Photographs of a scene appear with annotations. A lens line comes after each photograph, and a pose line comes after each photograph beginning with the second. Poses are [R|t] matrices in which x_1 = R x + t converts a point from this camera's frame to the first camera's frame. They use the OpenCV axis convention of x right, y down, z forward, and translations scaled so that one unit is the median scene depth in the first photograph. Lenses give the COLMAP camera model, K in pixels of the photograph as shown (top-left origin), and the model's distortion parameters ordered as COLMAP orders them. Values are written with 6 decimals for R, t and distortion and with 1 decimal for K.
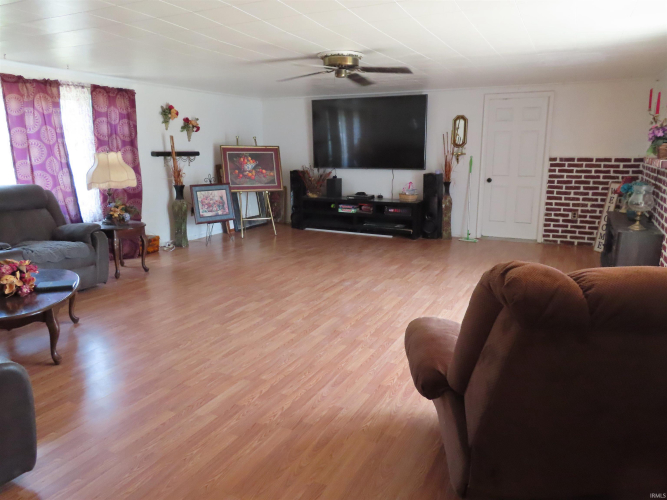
lens RADIAL K [[476.8, 0, 332.1], [0, 476.8, 249.9], [0, 0, 1]] dist [-0.008495, -0.002607]
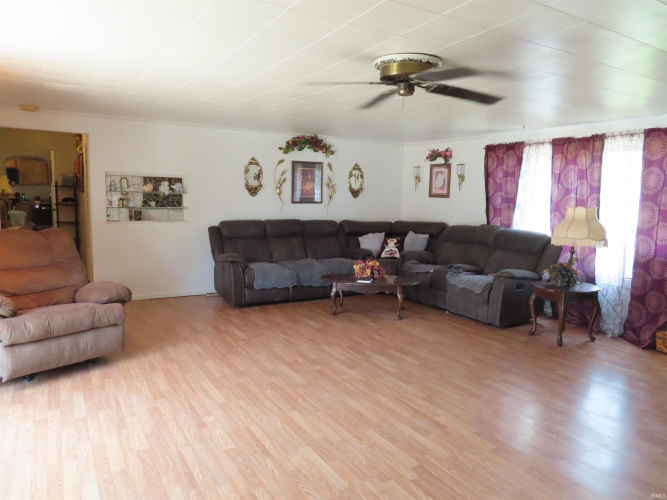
lens RADIAL K [[476.8, 0, 332.1], [0, 476.8, 250.4], [0, 0, 1]] dist [-0.008495, -0.002607]
pose [[-0.539737, 0.081324, -0.837896, 0.673818], [-0.199048, 0.954772, 0.220886, -0.287962], [0.817963, 0.286002, -0.499139, 1.349973]]
